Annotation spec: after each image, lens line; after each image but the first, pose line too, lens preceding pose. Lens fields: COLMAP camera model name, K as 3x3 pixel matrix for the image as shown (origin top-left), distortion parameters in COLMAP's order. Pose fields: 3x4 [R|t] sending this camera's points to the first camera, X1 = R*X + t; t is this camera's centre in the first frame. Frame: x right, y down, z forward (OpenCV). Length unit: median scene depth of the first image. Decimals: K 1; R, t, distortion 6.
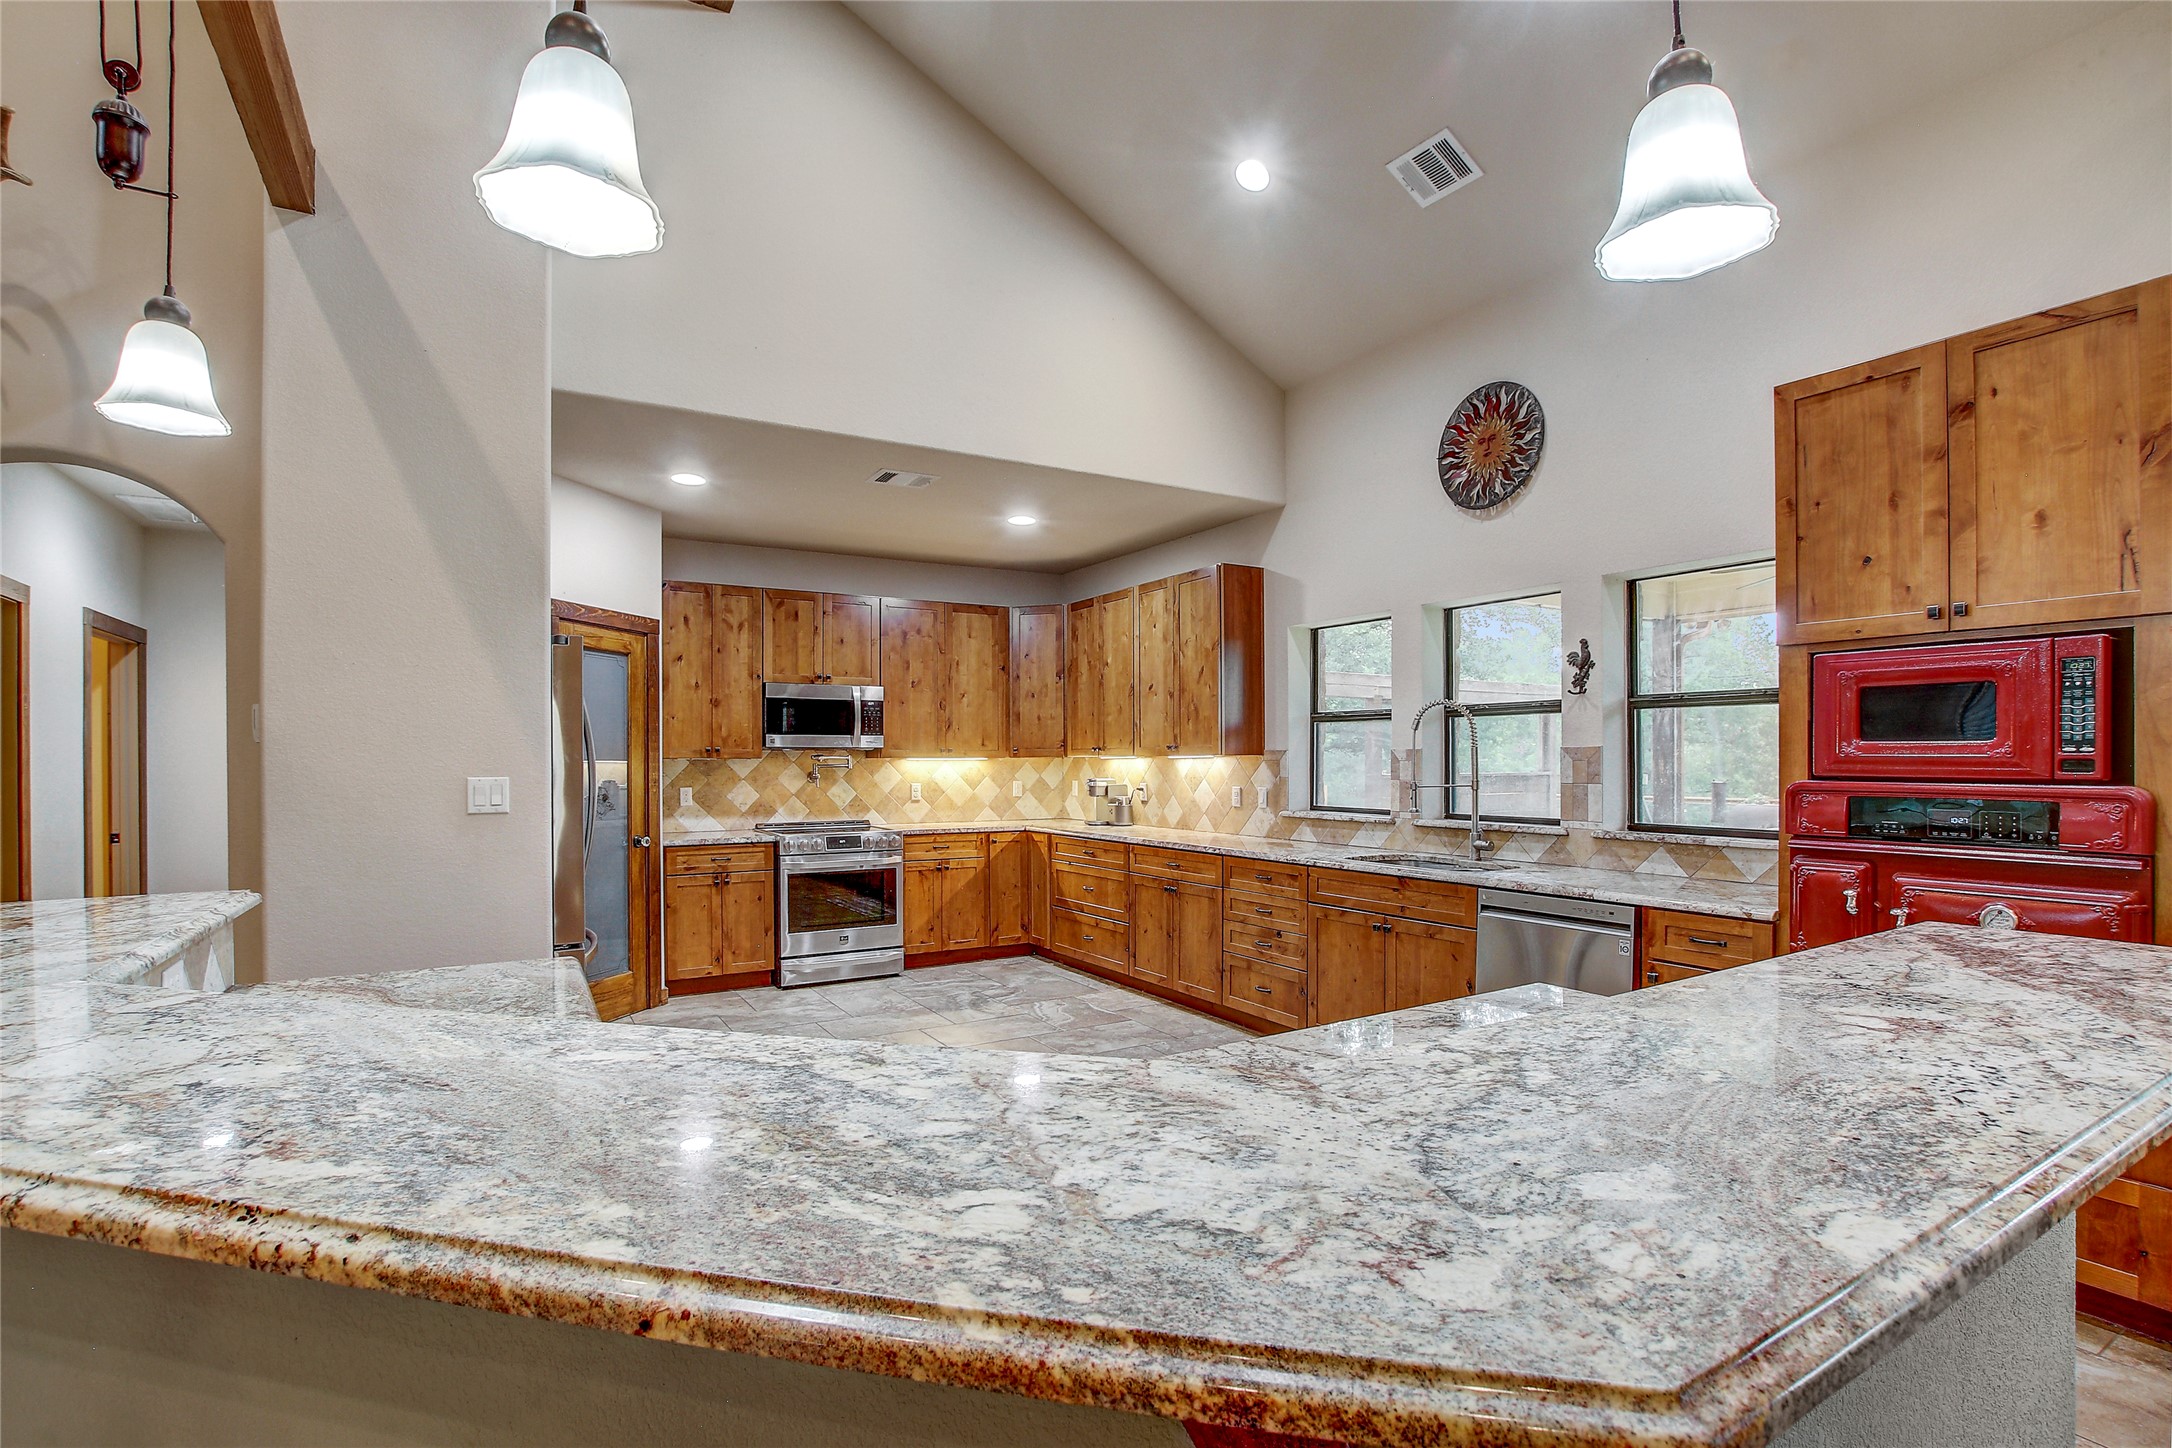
lens RADIAL K [[1003.5, 0, 1094.6], [0, 1003.5, 763.8], [0, 0, 1]] dist [-0.037353, 0.006491]
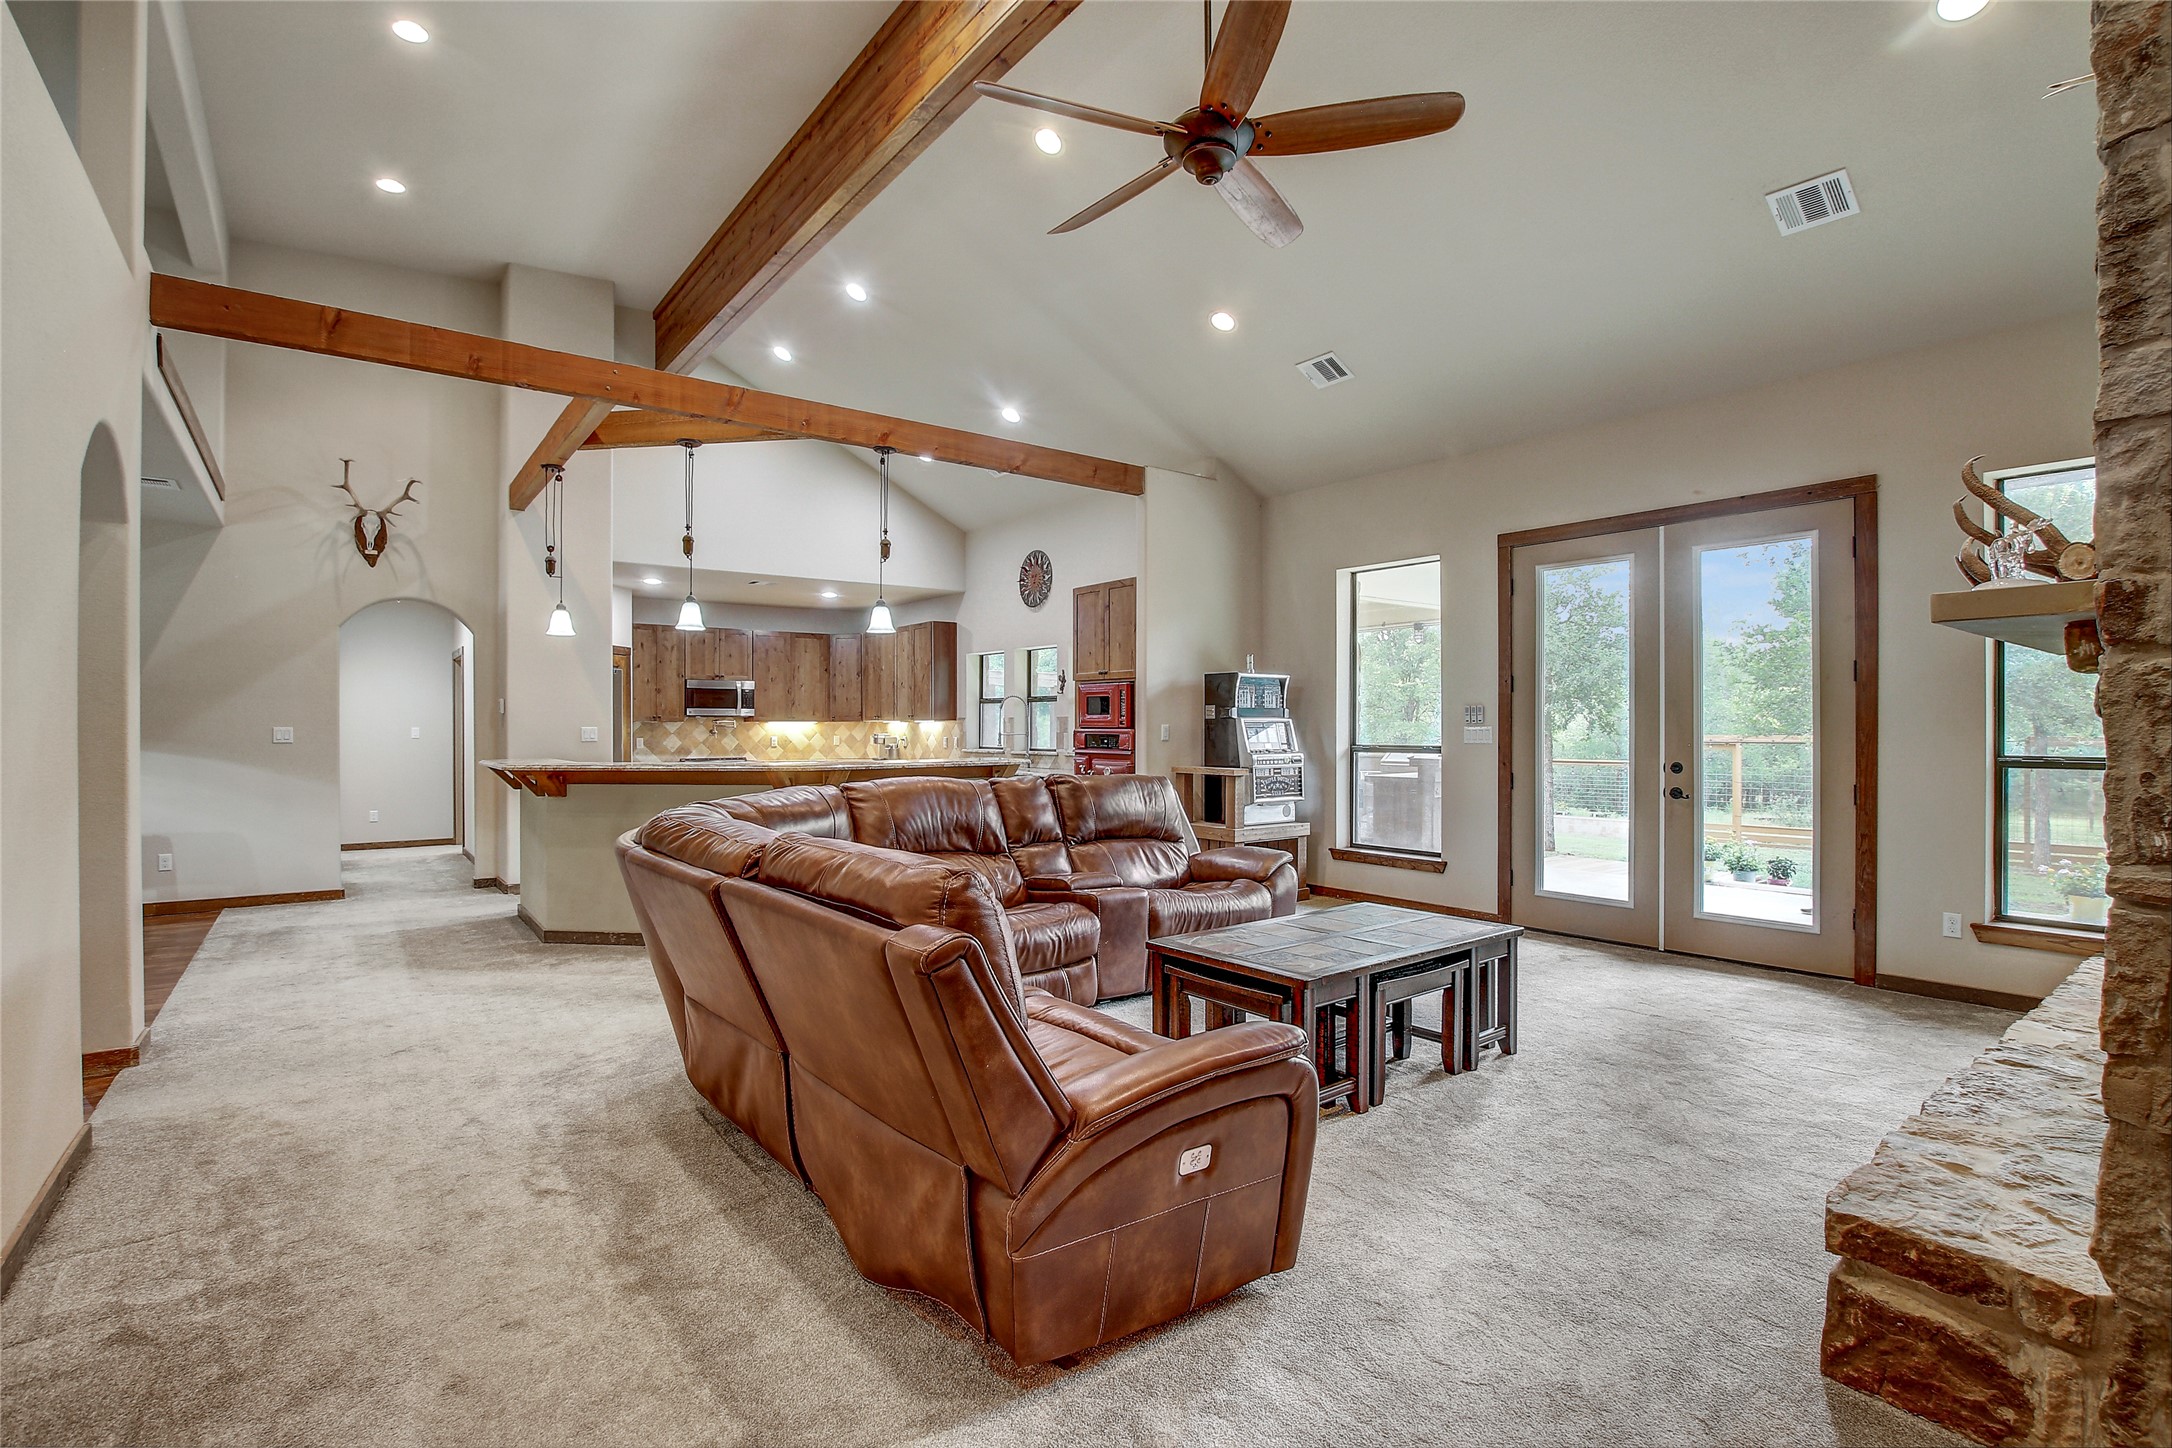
lens RADIAL K [[1003.5, 0, 1084.3], [0, 1003.5, 735.2], [0, 0, 1]] dist [-0.037353, 0.006491]
pose [[0.995000, 0.001496, 0.099867, 0.222883], [-0.001811, 0.999994, 0.003071, 0.013342], [-0.099862, -0.003237, 0.994996, -0.938953]]
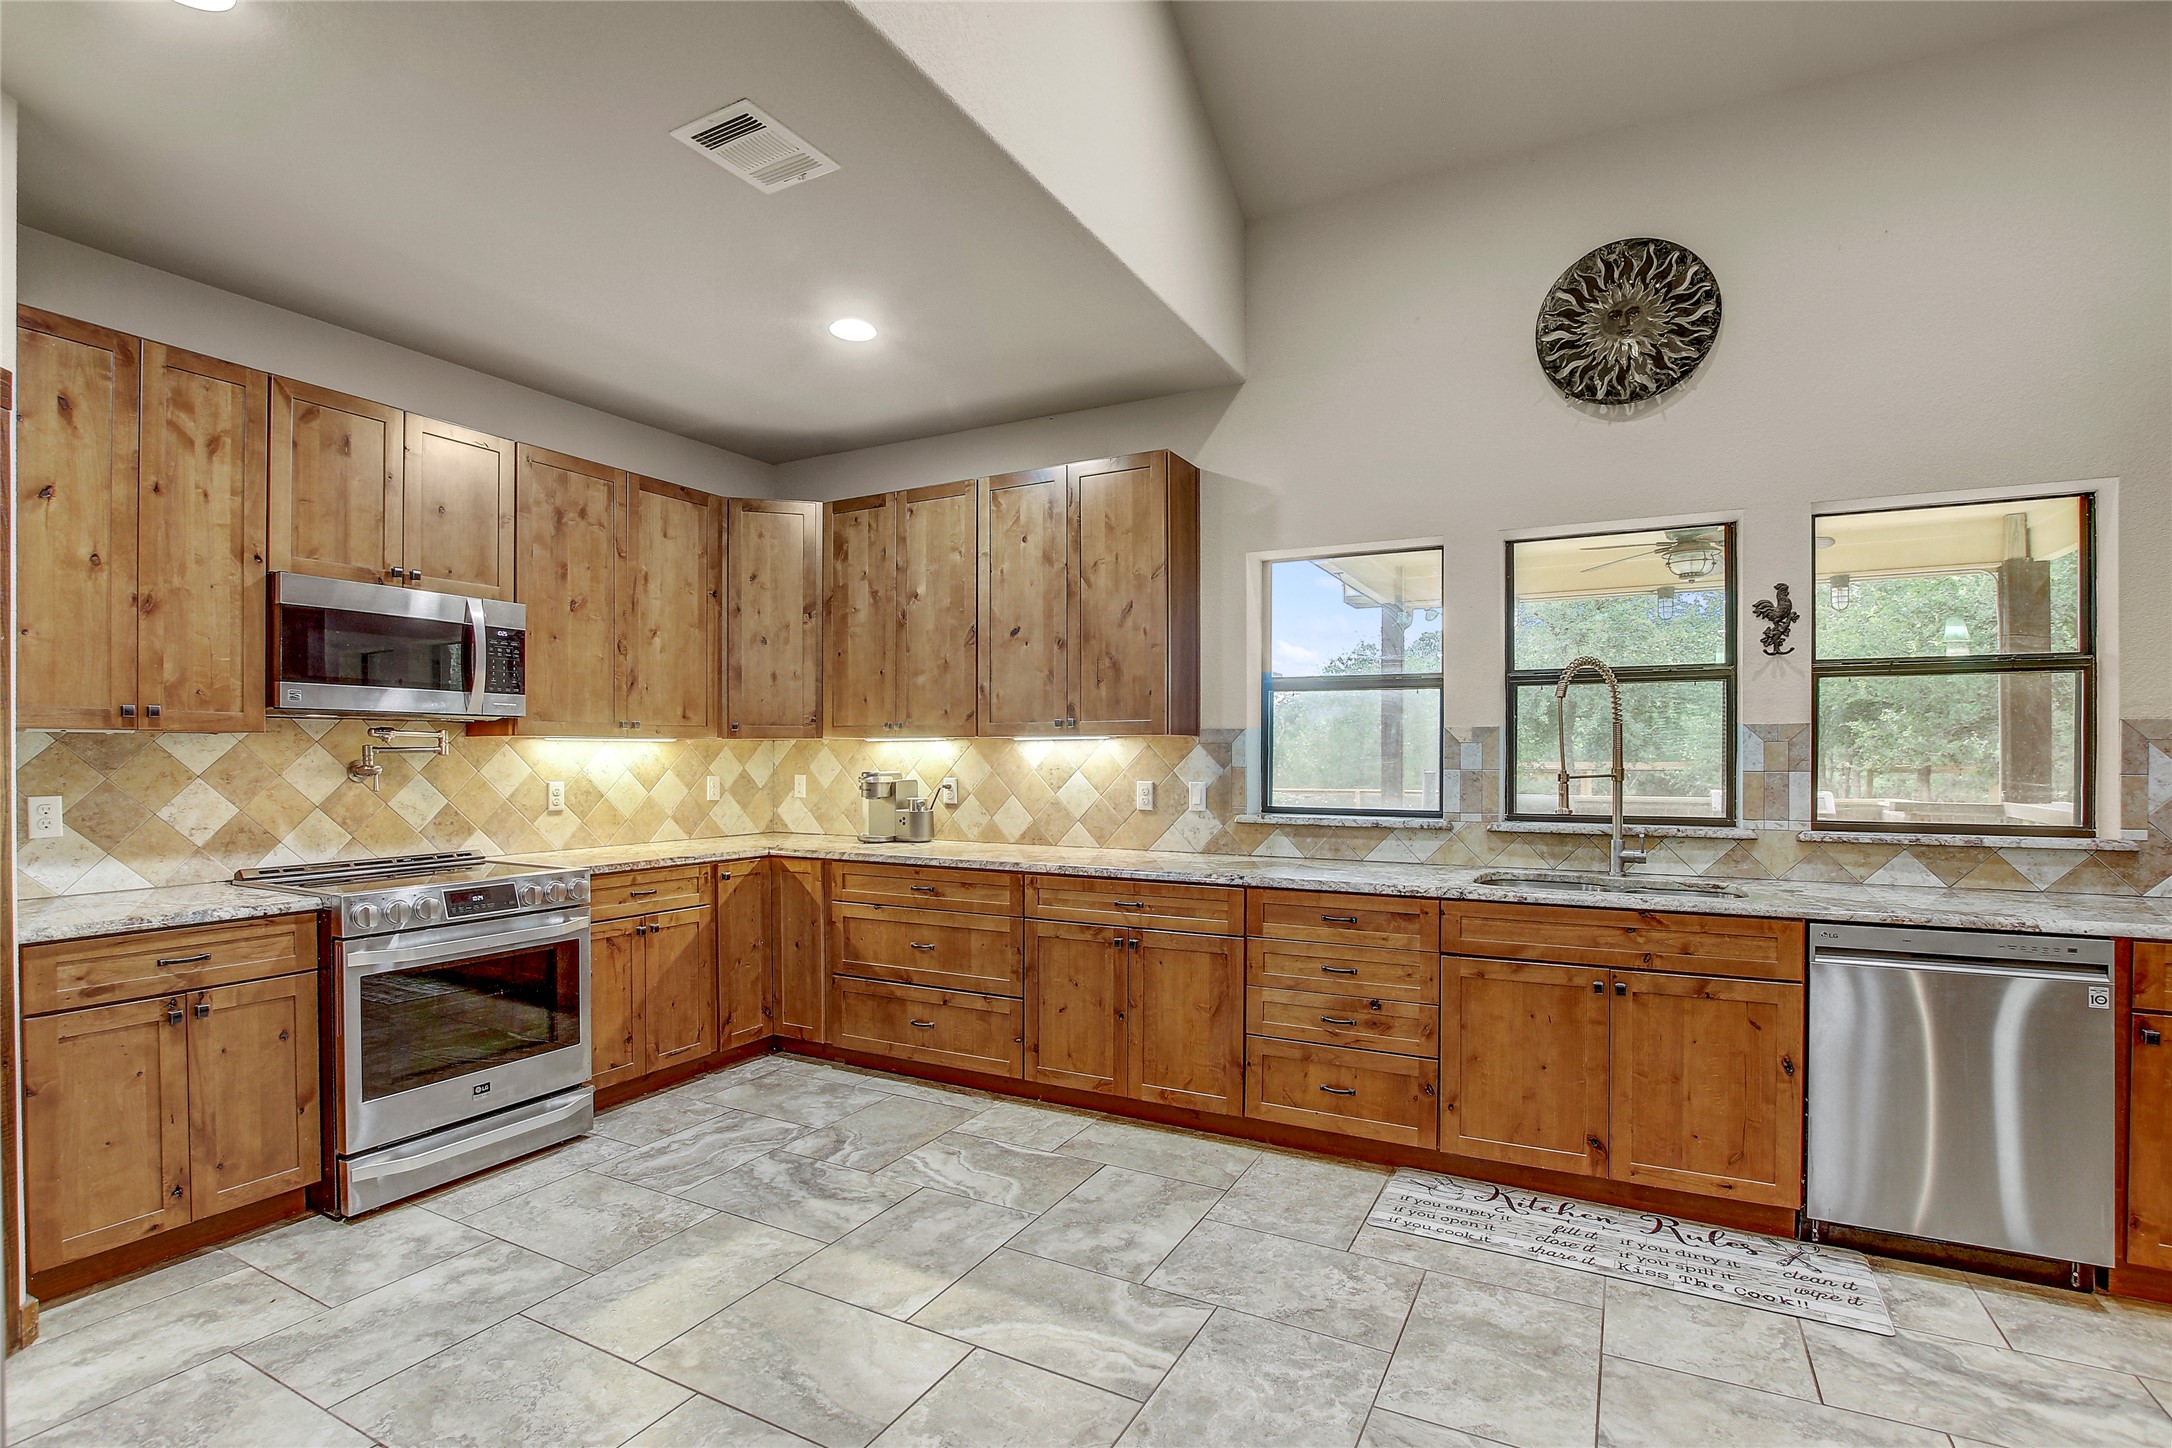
lens RADIAL K [[1003.5, 0, 1093.1], [0, 1003.5, 761.7], [0, 0, 1]] dist [-0.037353, 0.006491]
pose [[0.859474, -0.000532, 0.511179, -0.256748], [-0.000894, 0.999996, 0.002544, 0.007925], [-0.511179, -0.002644, 0.859470, 0.442025]]
